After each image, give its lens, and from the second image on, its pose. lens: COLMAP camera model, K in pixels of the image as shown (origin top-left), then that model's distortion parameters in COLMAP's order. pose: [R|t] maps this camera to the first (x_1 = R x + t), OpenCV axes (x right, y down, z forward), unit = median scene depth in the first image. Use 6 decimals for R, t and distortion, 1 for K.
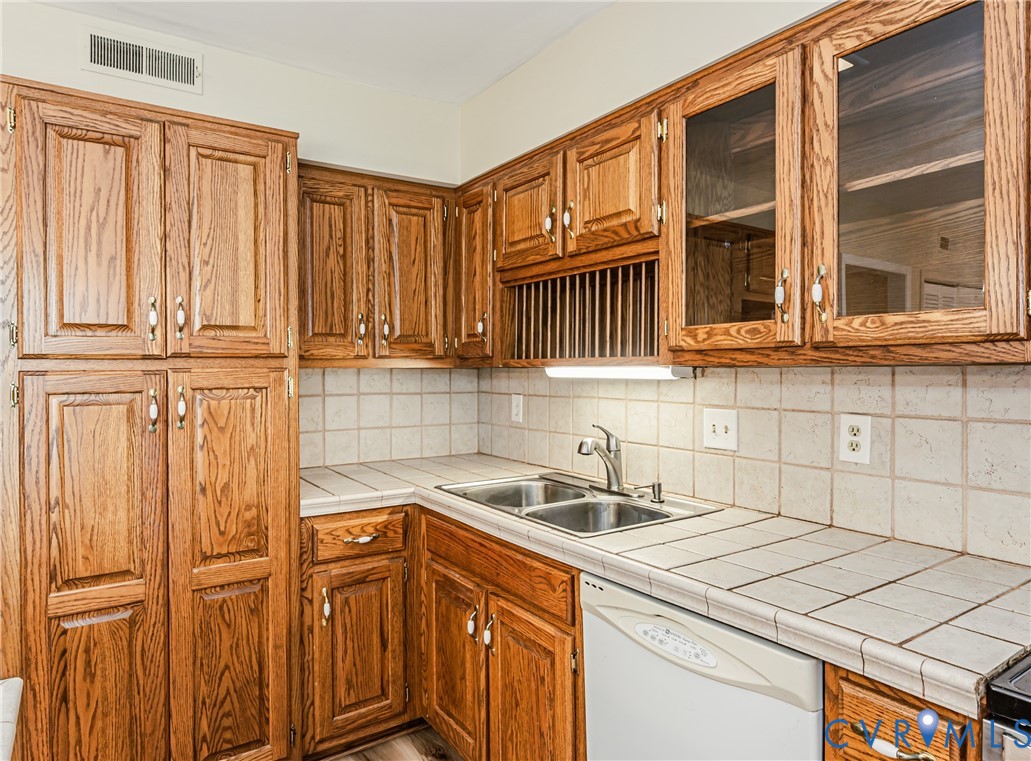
lens RADIAL K [[652.4, 0, 516.6], [0, 652.4, 376.5], [0, 0, 1]] dist [-0.003301, -0.001070]
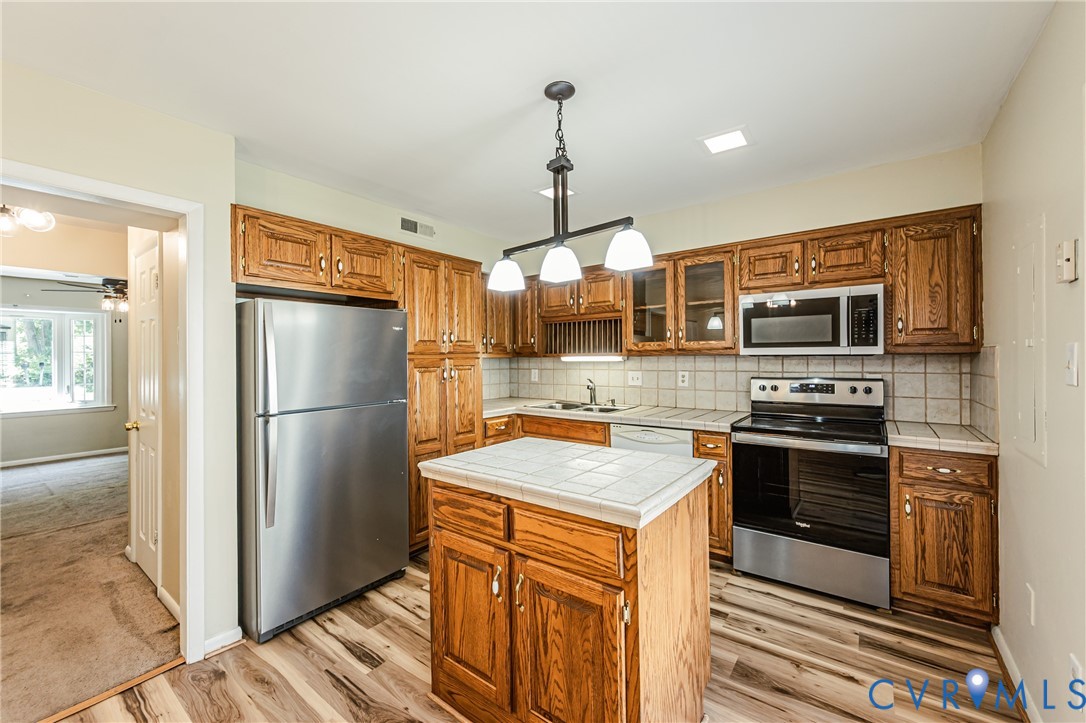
lens RADIAL K [[435.3, 0, 541.4], [0, 435.3, 358.2], [0, 0, 1]] dist [-0.001571, 0.000007]
pose [[0.948626, -0.005438, 0.316352, -0.735303], [0.010126, 0.999862, -0.013176, 0.015463], [-0.316237, 0.015703, 0.948550, -0.720839]]
